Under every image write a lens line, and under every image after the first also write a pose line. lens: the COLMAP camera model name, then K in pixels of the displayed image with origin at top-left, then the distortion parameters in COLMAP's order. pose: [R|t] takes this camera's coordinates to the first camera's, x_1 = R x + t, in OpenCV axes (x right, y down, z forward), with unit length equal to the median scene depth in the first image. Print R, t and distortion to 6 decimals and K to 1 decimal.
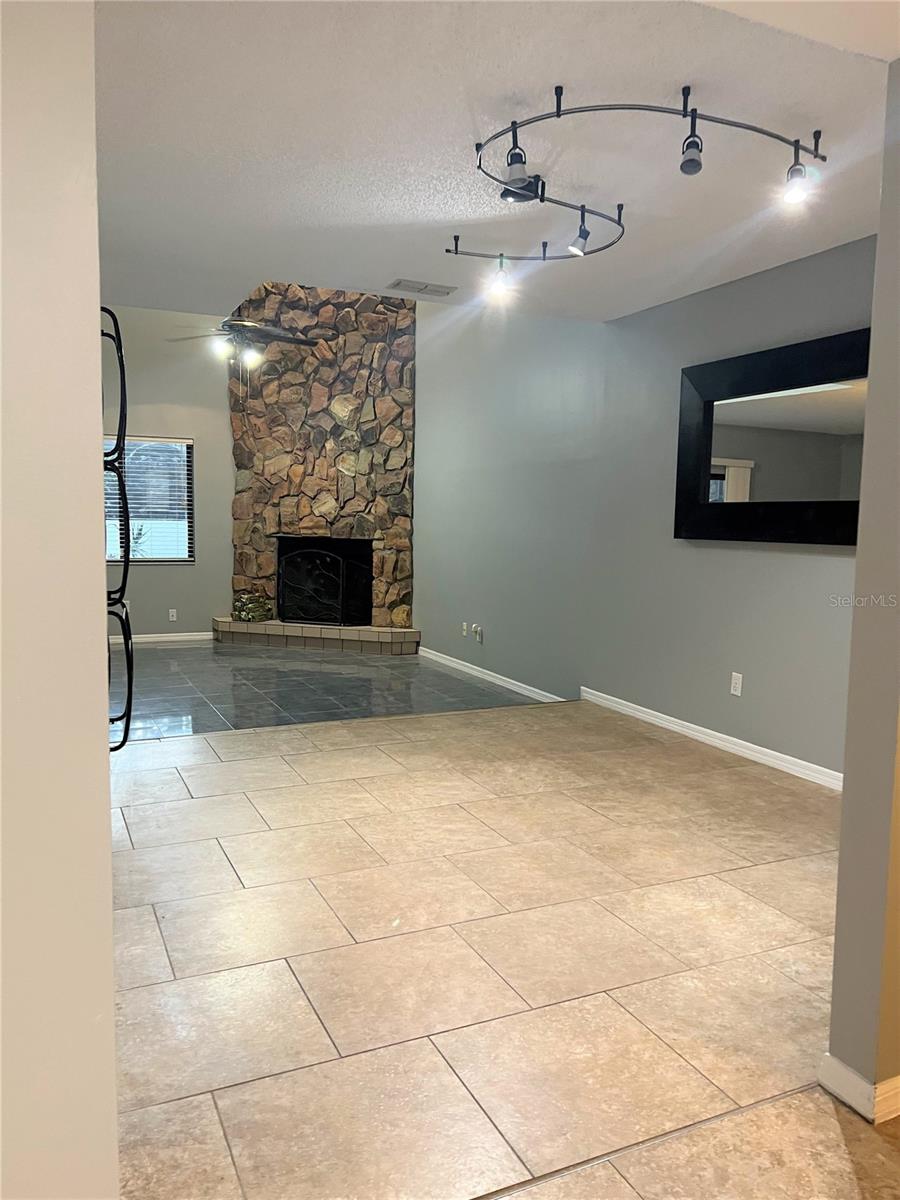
lens RADIAL K [[896.5, 0, 450.0], [0, 896.5, 600.0], [0, 0, 1]] dist [0.006716, -0.000331]
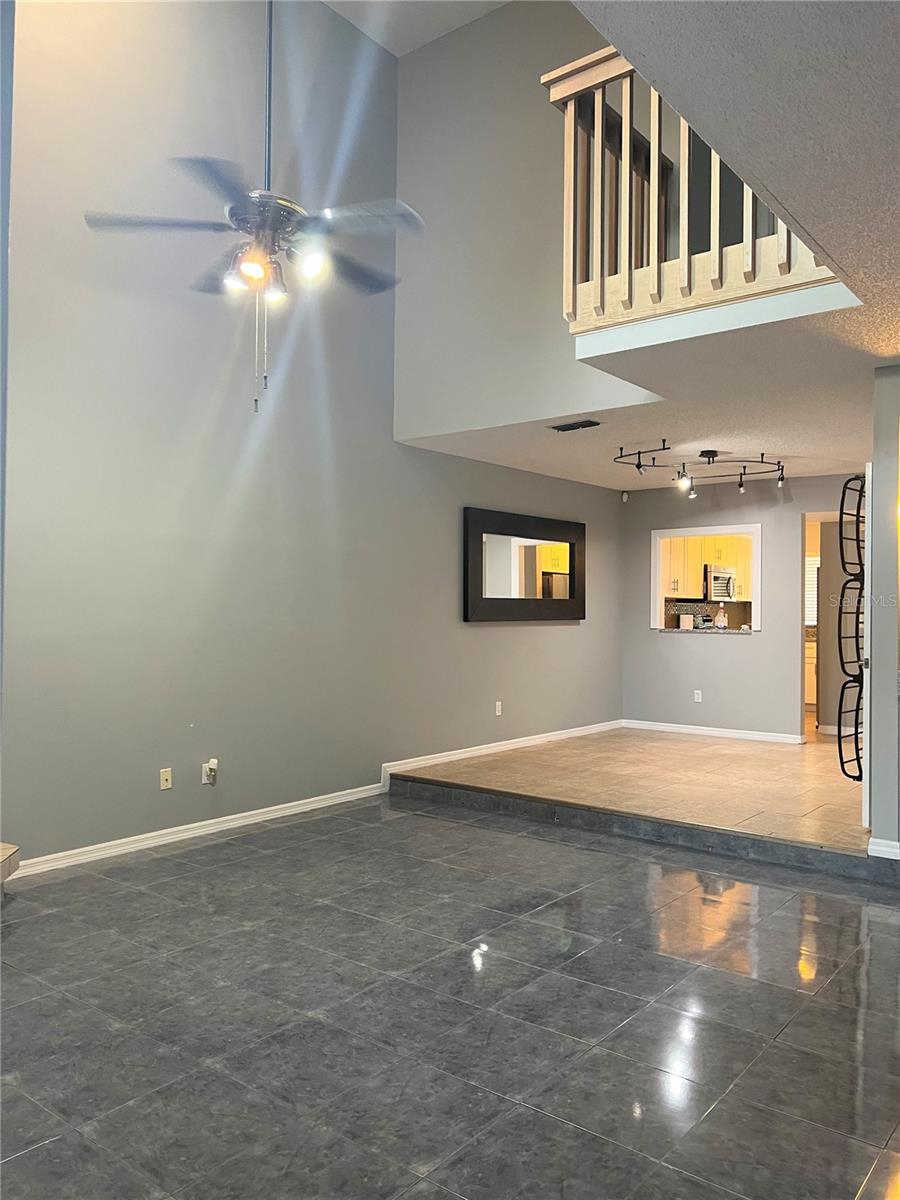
lens RADIAL K [[896.5, 0, 450.0], [0, 896.5, 600.0], [0, 0, 1]] dist [0.006716, -0.000331]
pose [[-0.448403, -0.015432, 0.893698, -1.606536], [0.074597, 0.995717, 0.054622, -0.290447], [-0.890713, 0.091160, -0.445331, 2.607285]]
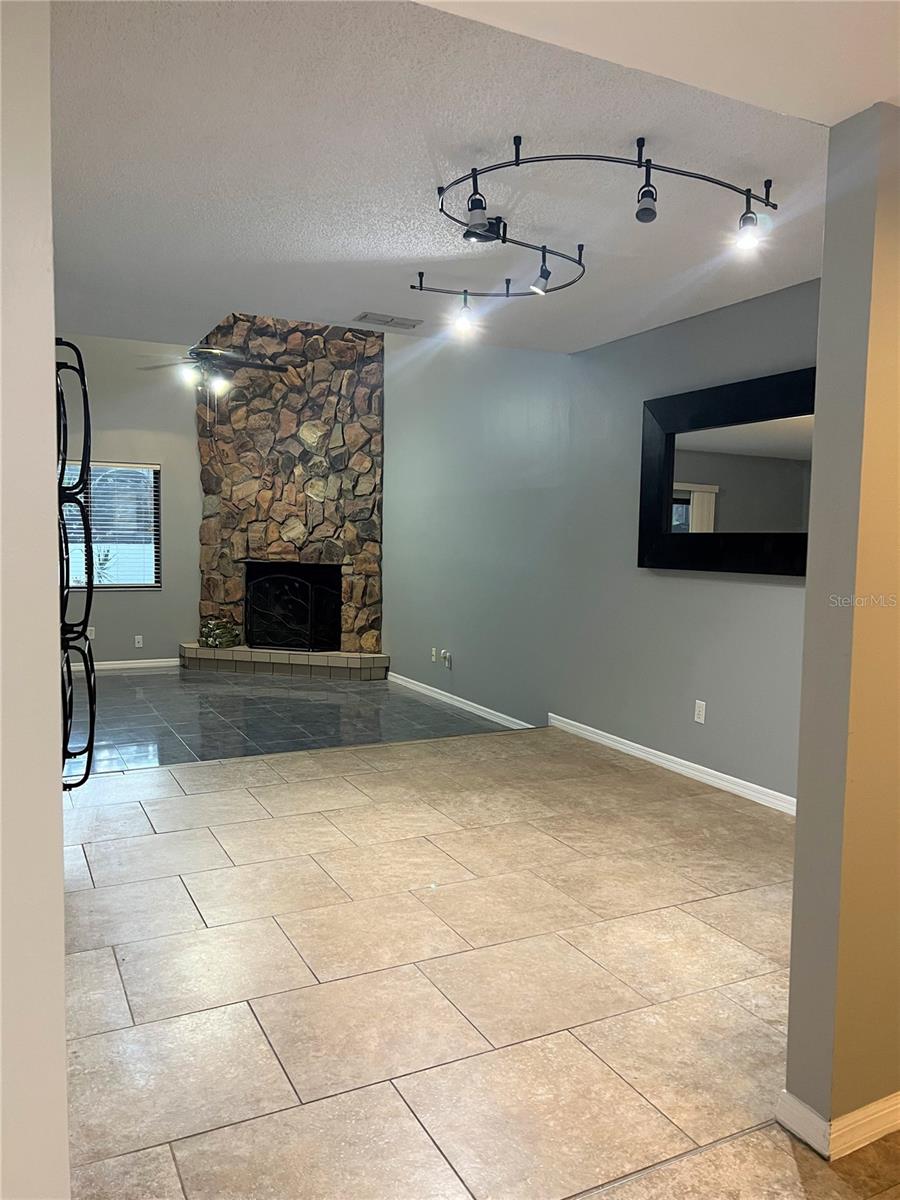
lens RADIAL K [[896.5, 0, 450.0], [0, 896.5, 600.0], [0, 0, 1]] dist [0.006716, -0.000331]
pose [[0.999446, -0.003217, 0.033139, 0.006526], [0.004046, 0.999680, -0.024984, -0.012956], [-0.033048, 0.025104, 0.999138, -0.007058]]
